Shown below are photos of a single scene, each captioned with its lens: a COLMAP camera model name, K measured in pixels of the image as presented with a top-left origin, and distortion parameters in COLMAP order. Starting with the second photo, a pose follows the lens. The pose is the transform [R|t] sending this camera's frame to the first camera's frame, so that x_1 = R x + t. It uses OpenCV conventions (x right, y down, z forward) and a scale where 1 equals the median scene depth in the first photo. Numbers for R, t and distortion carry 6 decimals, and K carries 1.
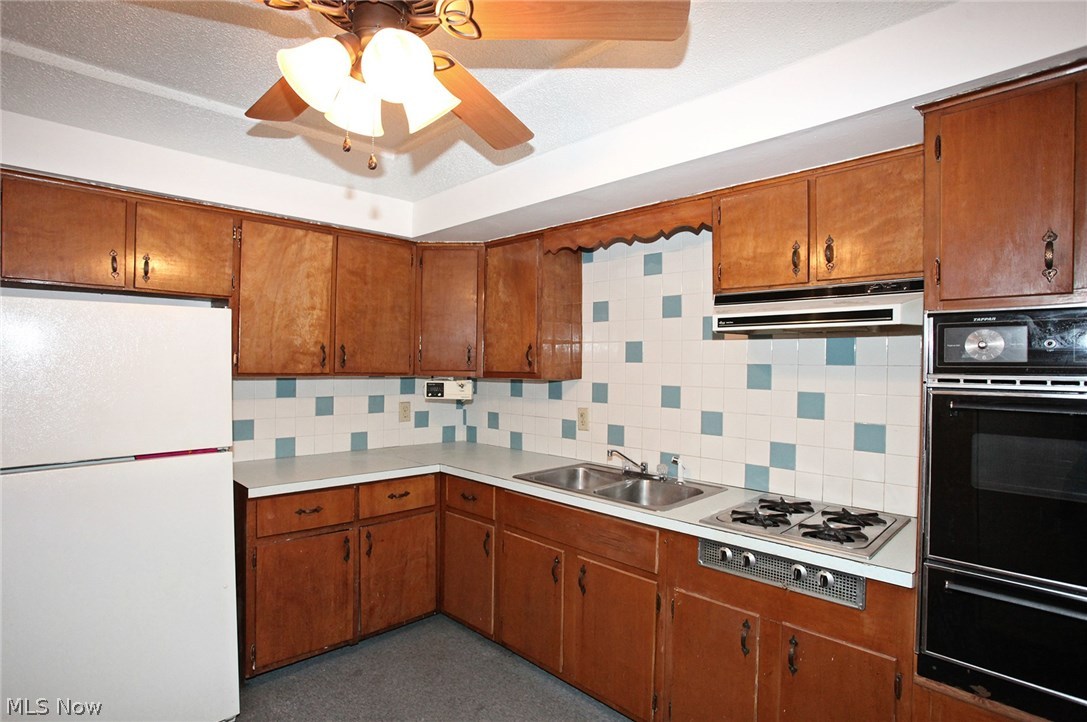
lens RADIAL K [[555.2, 0, 543.5], [0, 555.2, 361.0], [0, 0, 1]] dist [-0.004438, -0.000112]
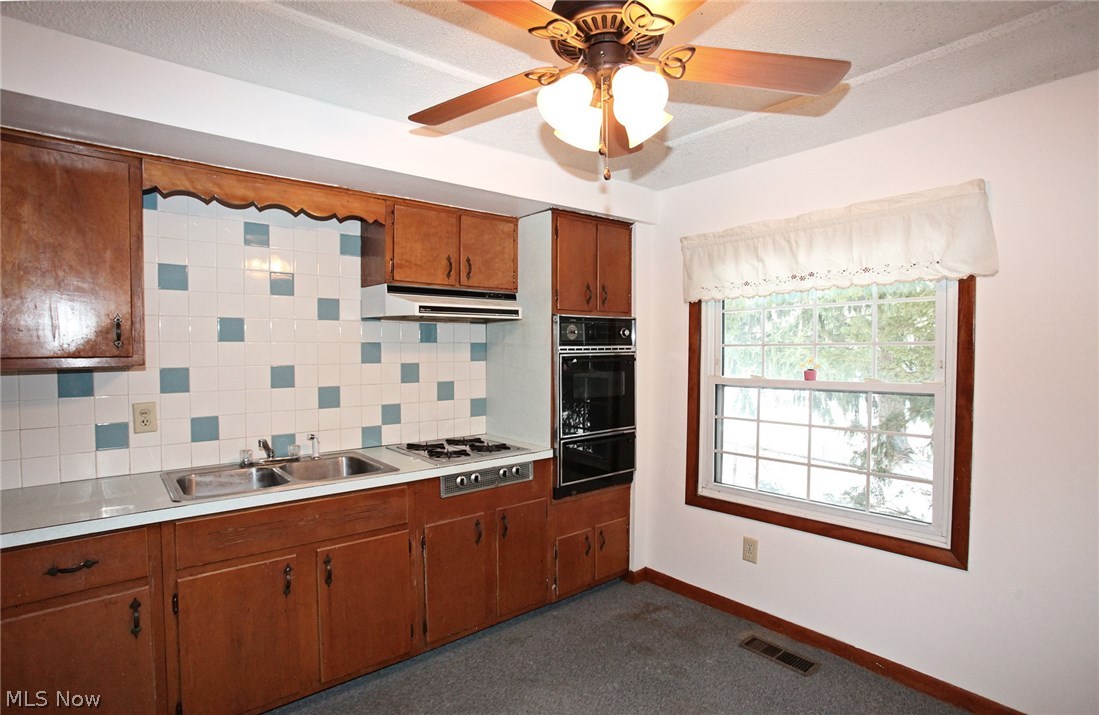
lens RADIAL K [[563.2, 0, 522.6], [0, 563.2, 356.0], [0, 0, 1]] dist [-0.001792, 0.000181]
pose [[0.126018, -0.027008, 0.991660, -0.754315], [0.000963, 0.999632, 0.027103, 0.002235], [-0.992028, -0.002460, 0.125997, 0.498679]]
